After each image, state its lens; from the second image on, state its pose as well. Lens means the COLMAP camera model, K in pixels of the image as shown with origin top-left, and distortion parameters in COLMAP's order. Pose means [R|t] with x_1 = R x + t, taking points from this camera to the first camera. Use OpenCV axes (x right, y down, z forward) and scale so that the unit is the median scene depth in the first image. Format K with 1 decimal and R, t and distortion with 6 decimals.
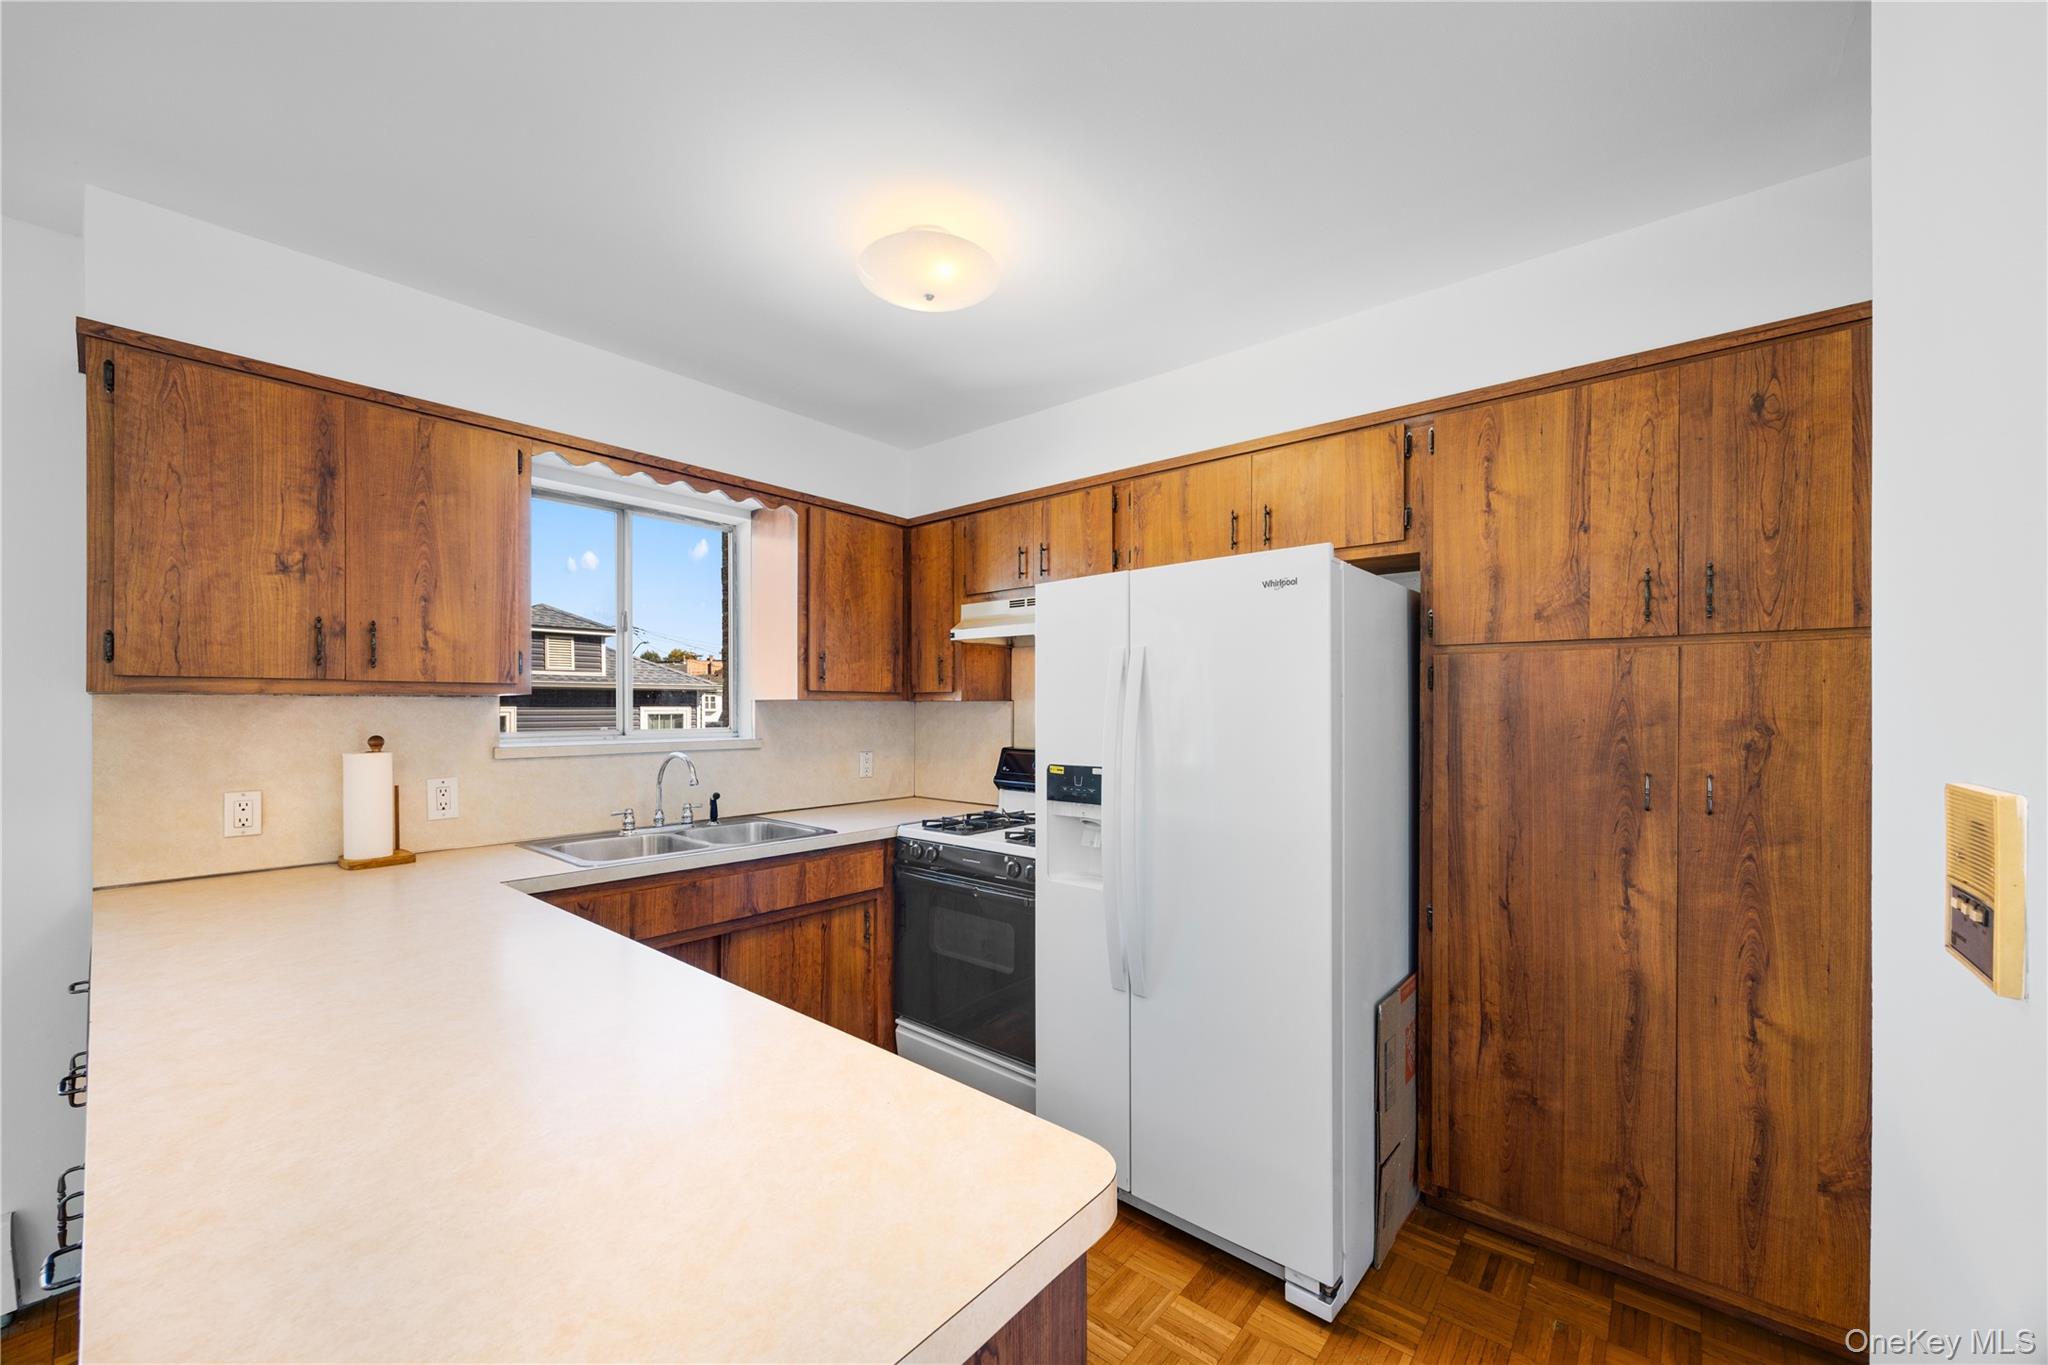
lens RADIAL K [[780.3, 0, 1021.1], [0, 780.3, 698.7], [0, 0, 1]] dist [-0.001380, 0.000975]
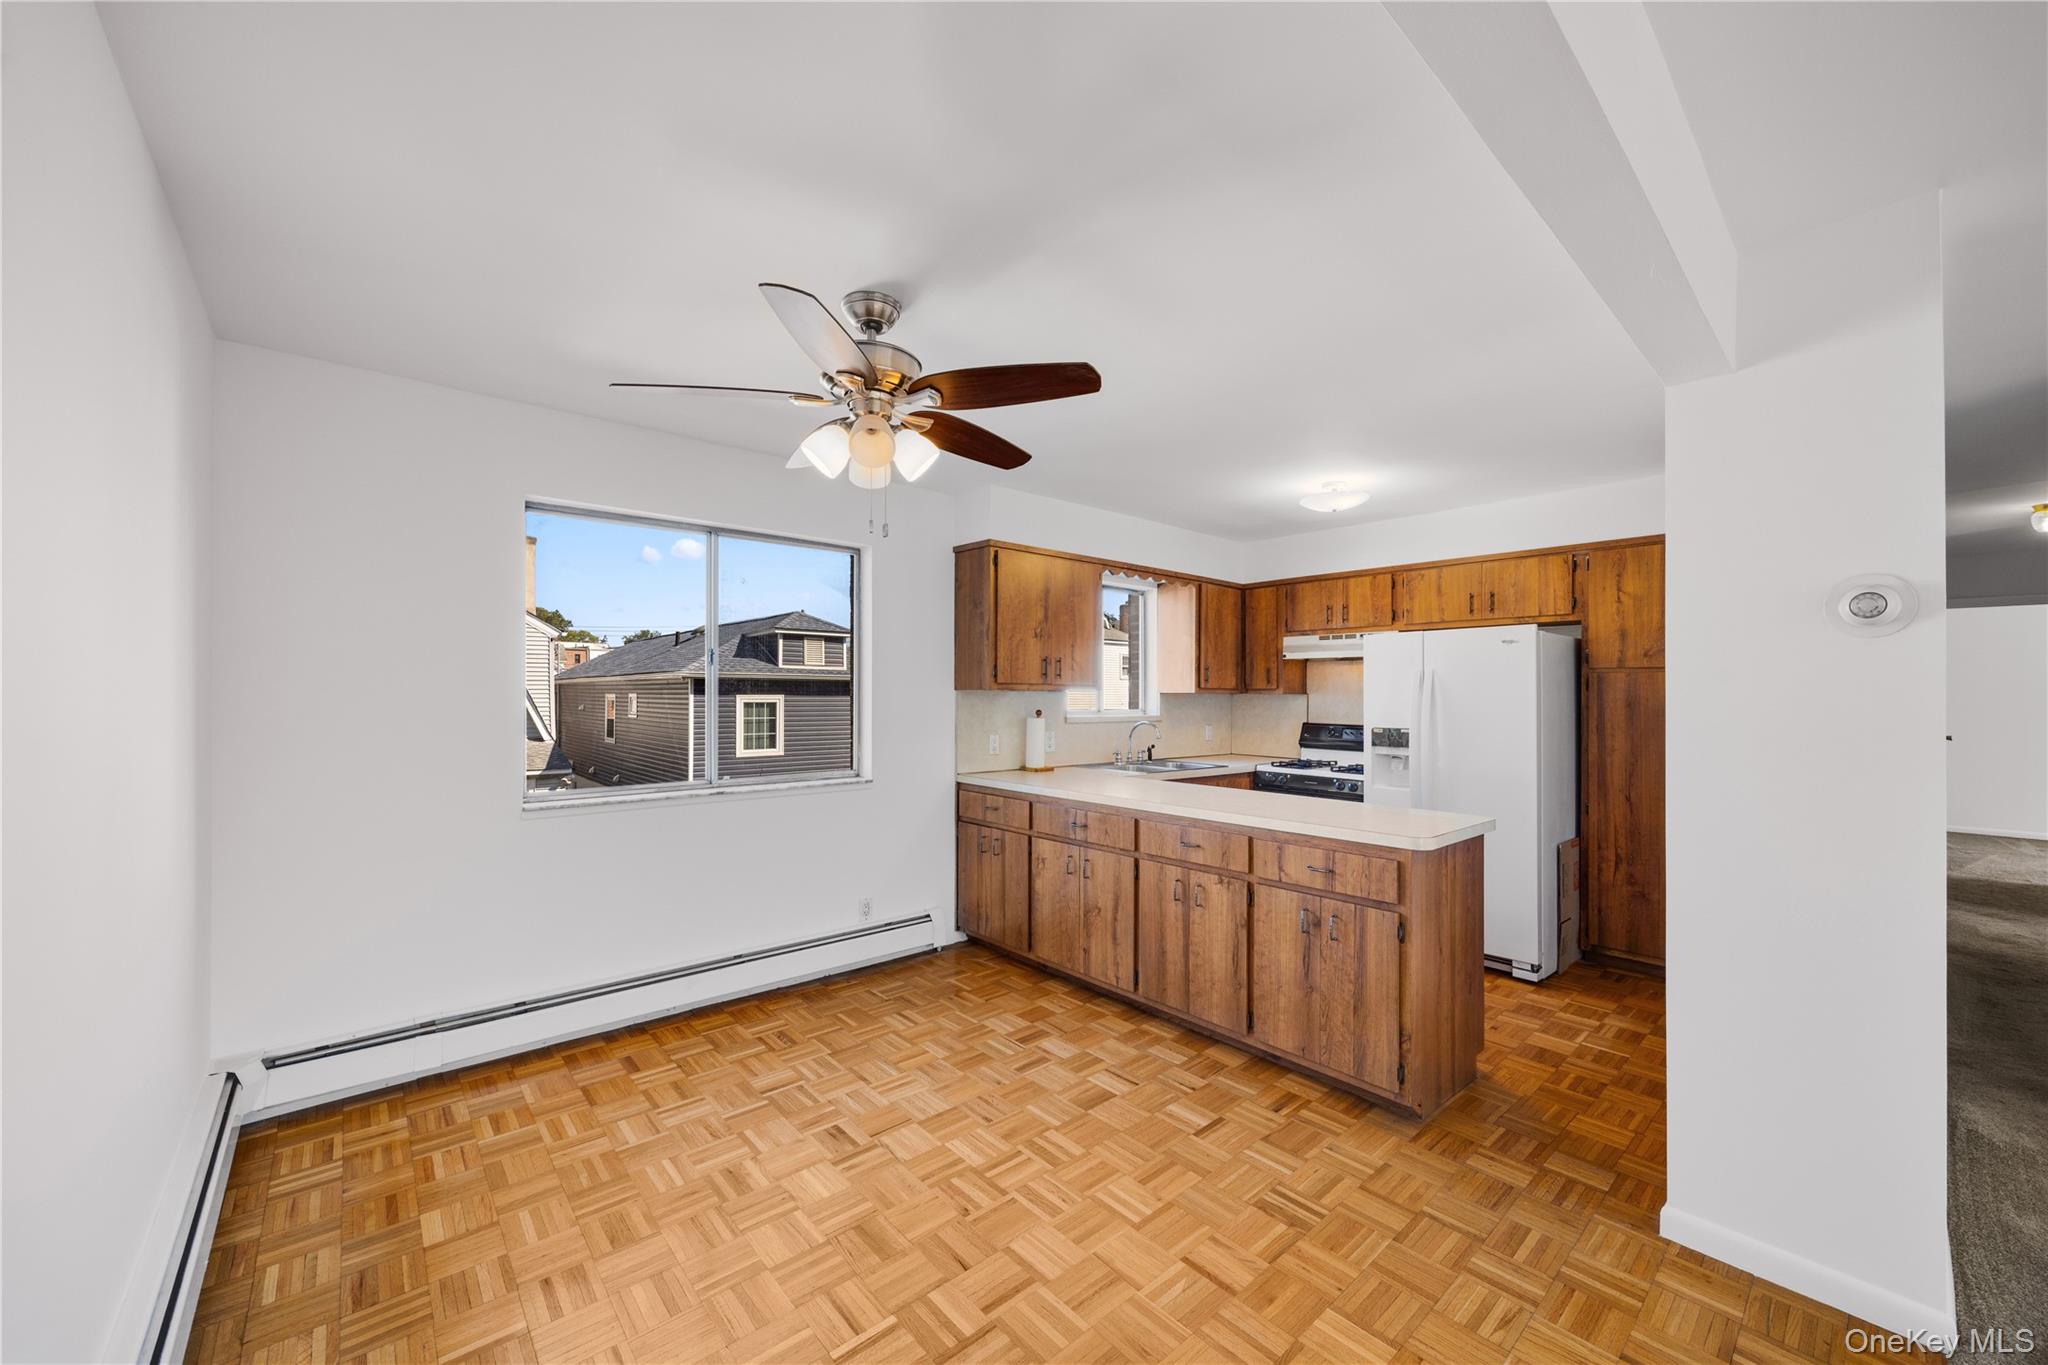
lens RADIAL K [[780.3, 0, 1019.5], [0, 780.3, 680.9], [0, 0, 1]] dist [-0.001380, 0.000975]
pose [[0.988551, 0.003231, -0.150850, -0.563278], [-0.004750, 0.999942, -0.009707, -0.009812], [0.150809, 0.010312, 0.988509, -1.100809]]
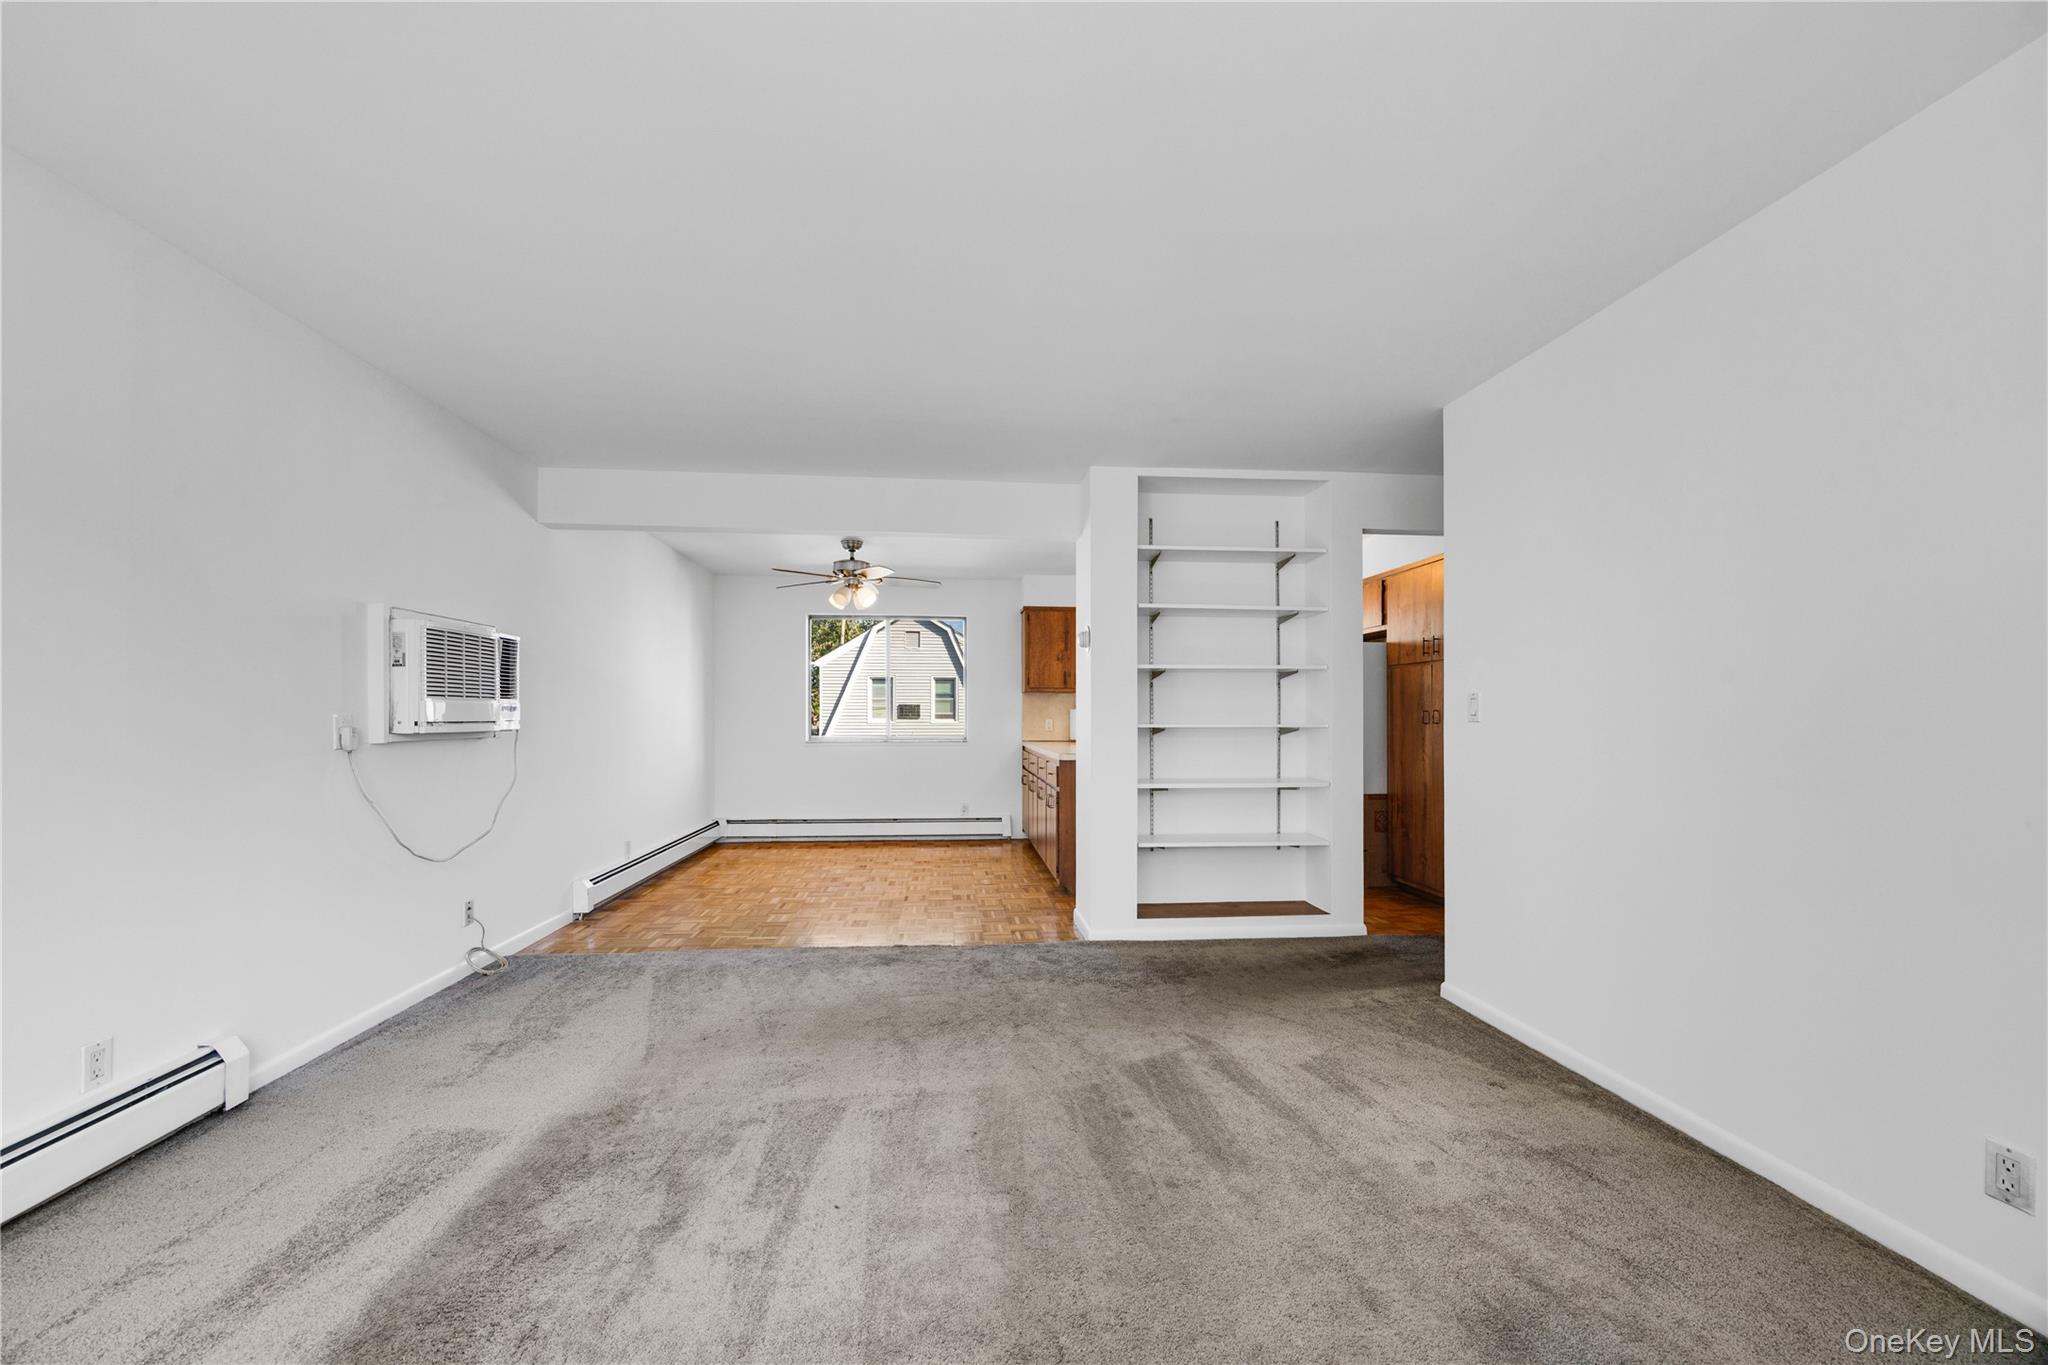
lens RADIAL K [[780.3, 0, 1021.2], [0, 780.3, 697.7], [0, 0, 1]] dist [-0.001380, 0.000975]
pose [[0.713539, -0.014538, -0.700465, 1.414946], [-0.002116, 0.999735, -0.022904, 0.096276], [0.700613, 0.017825, 0.713319, -1.636931]]
